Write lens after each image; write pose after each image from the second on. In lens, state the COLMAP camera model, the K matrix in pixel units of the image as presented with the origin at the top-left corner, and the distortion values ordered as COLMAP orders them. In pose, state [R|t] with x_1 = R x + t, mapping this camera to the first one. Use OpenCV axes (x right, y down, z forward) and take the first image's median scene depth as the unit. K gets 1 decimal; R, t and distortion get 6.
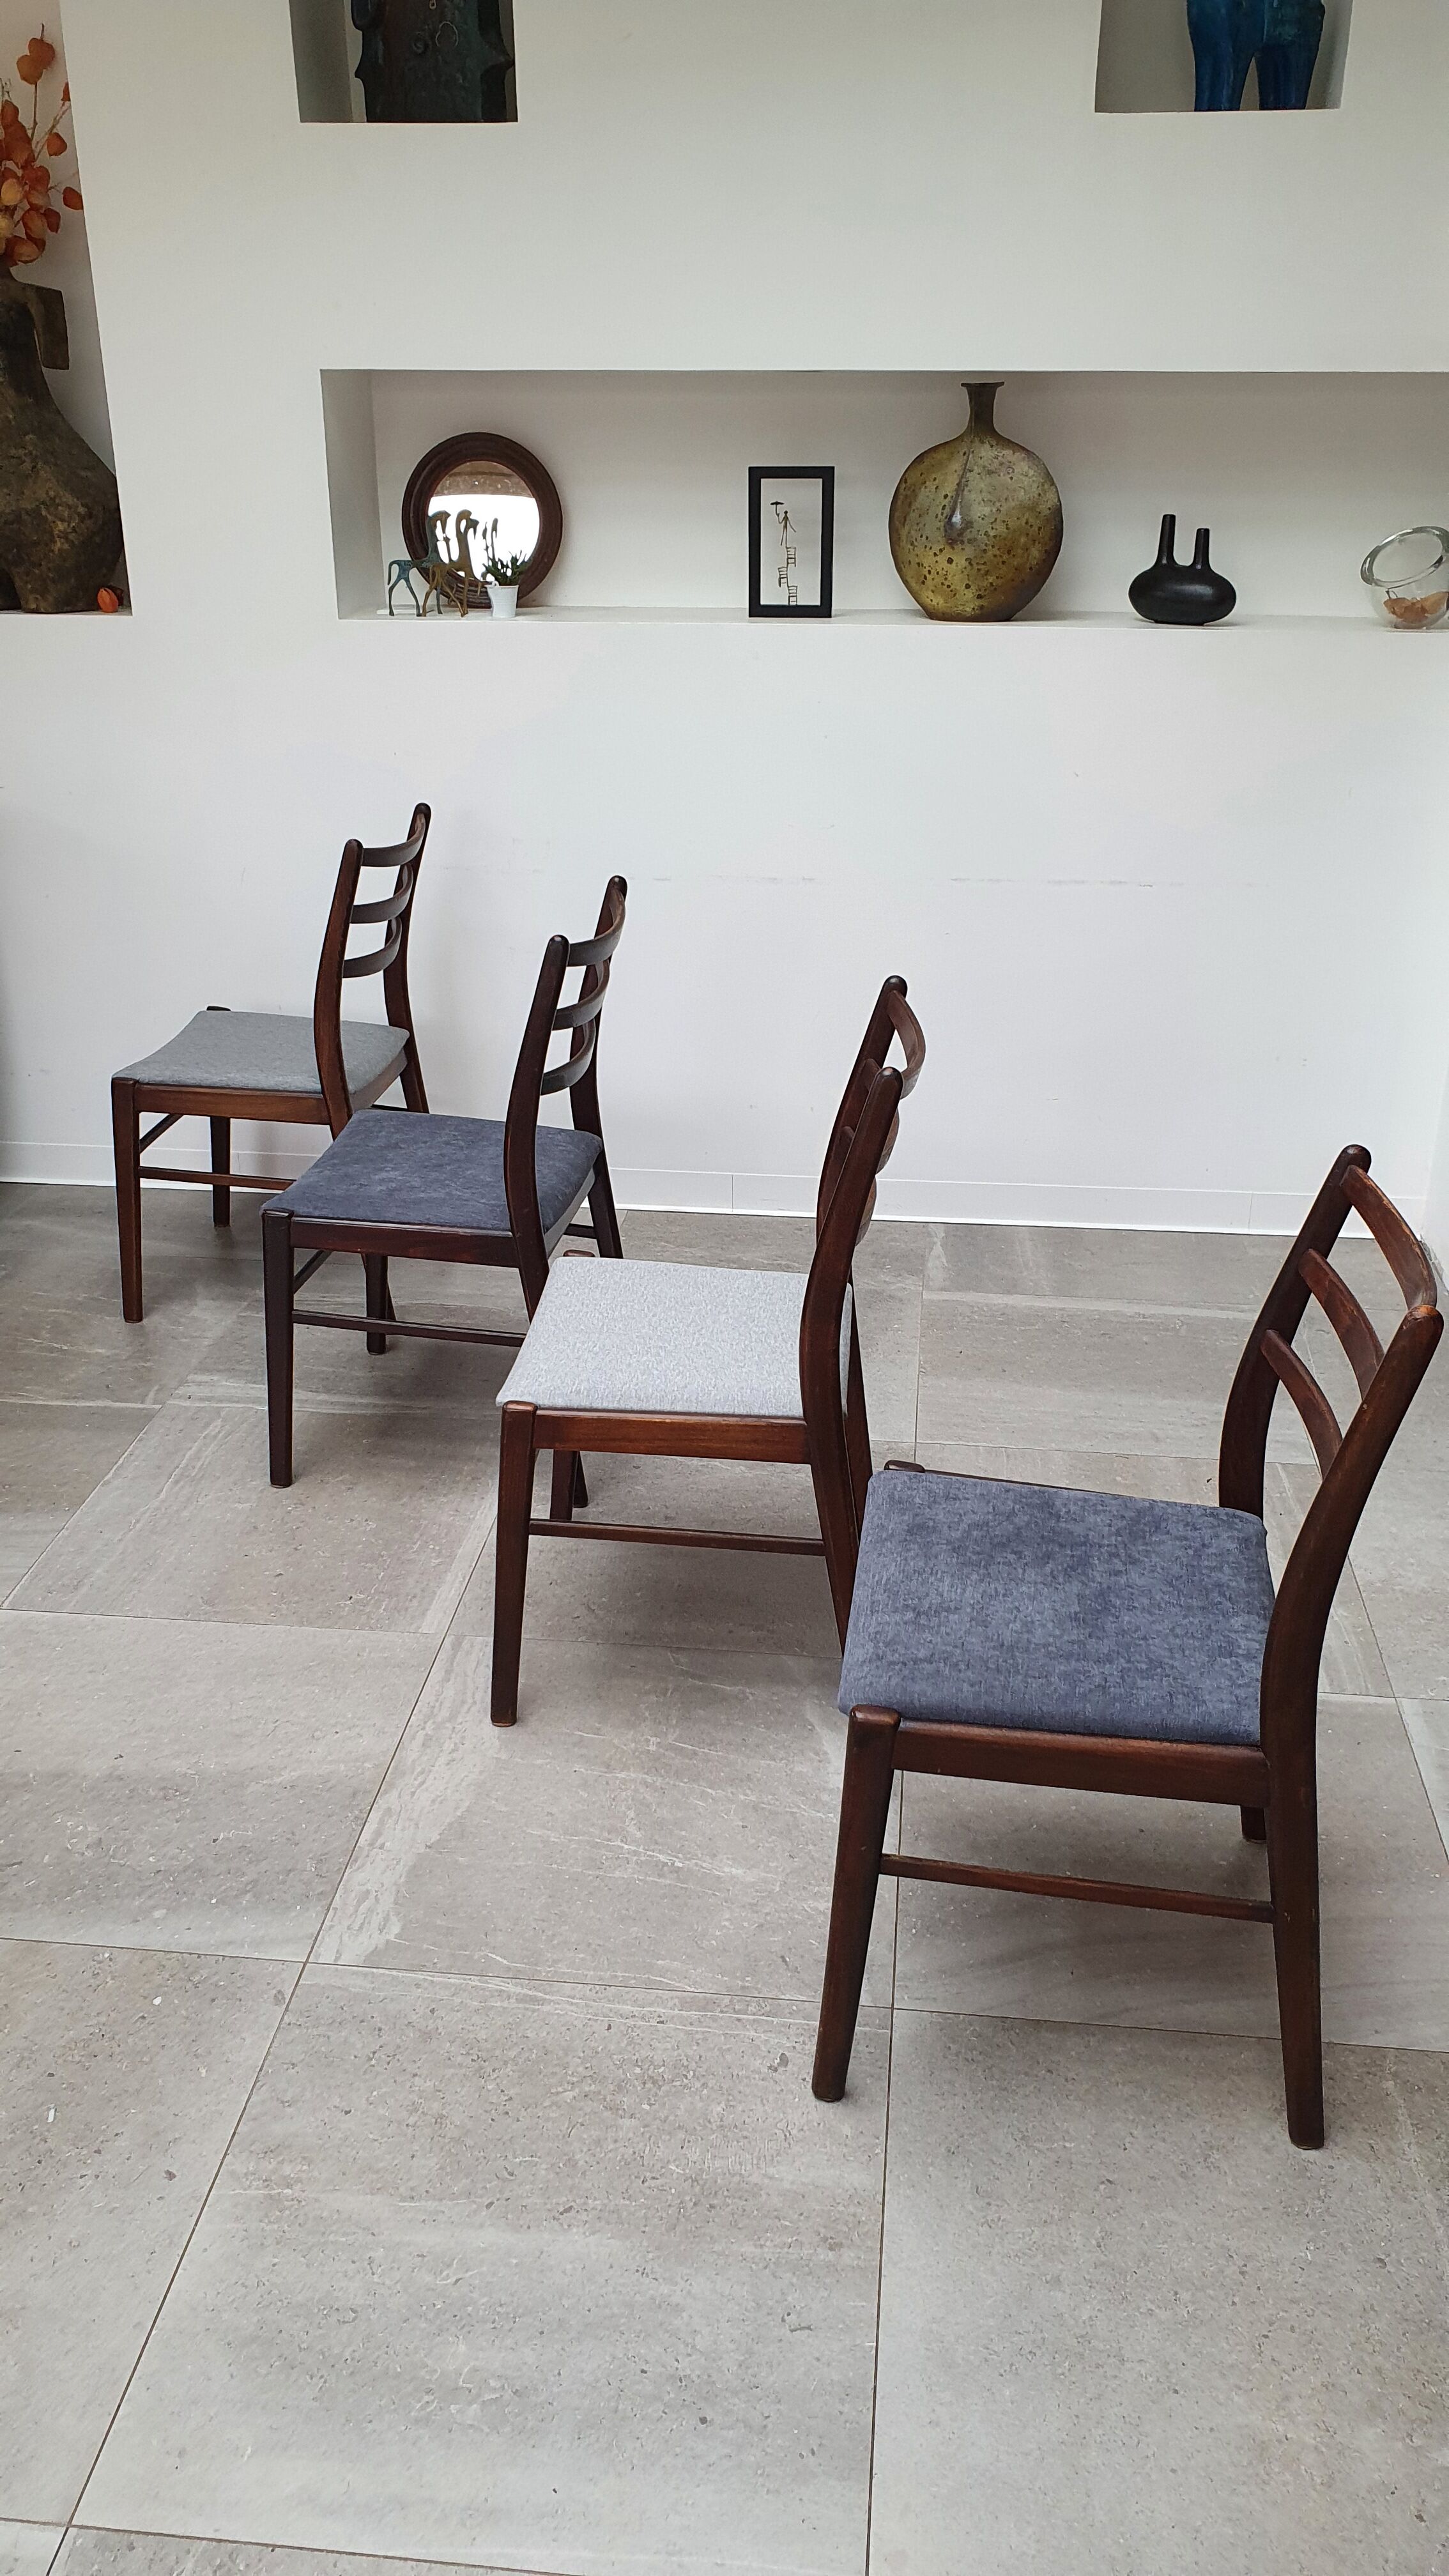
lens RADIAL K [[1967.3, 0, 733.6], [0, 1967.3, 1326.8], [0, 0, 1]] dist [0.000212, -0.005654]
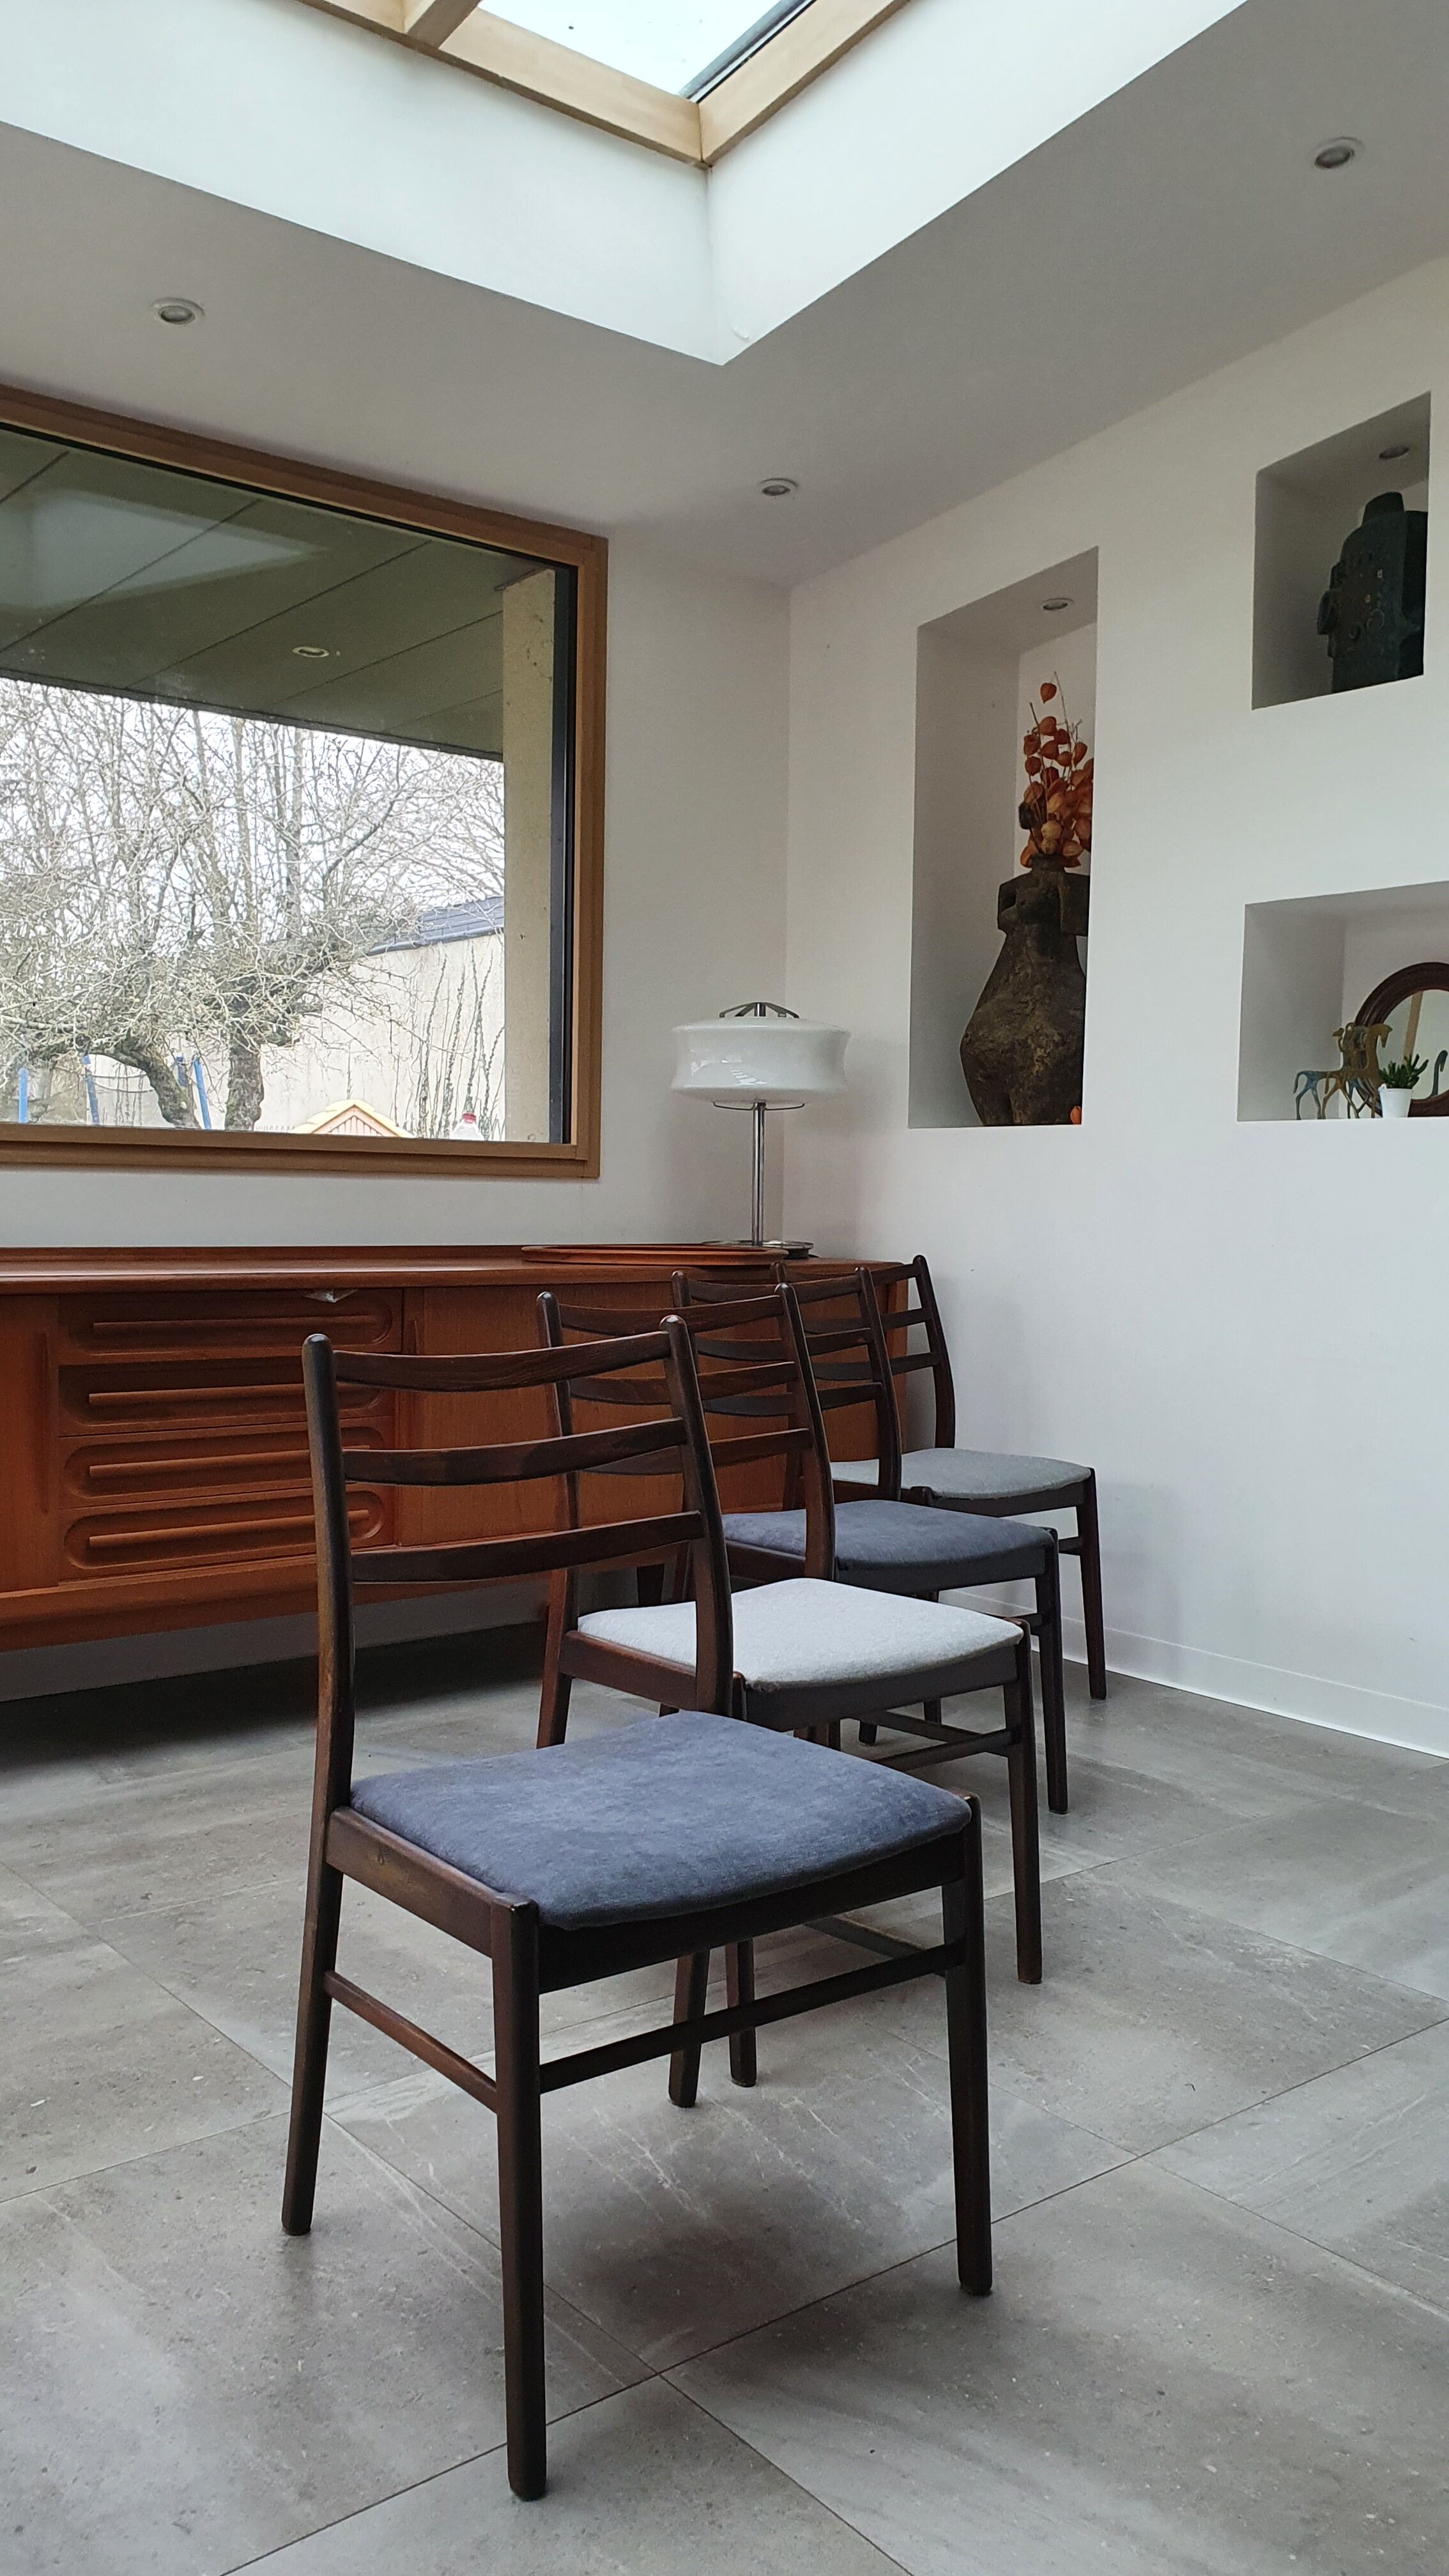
lens RADIAL K [[1979.2, 0, 789.7], [0, 1979.2, 1331.0], [0, 0, 1]] dist [0.004043, 0.000567]
pose [[0.721990, 0.059827, -0.689312, 0.561365], [-0.308117, 0.919820, -0.242891, 0.113256], [0.619511, 0.387753, 0.682534, 0.265872]]
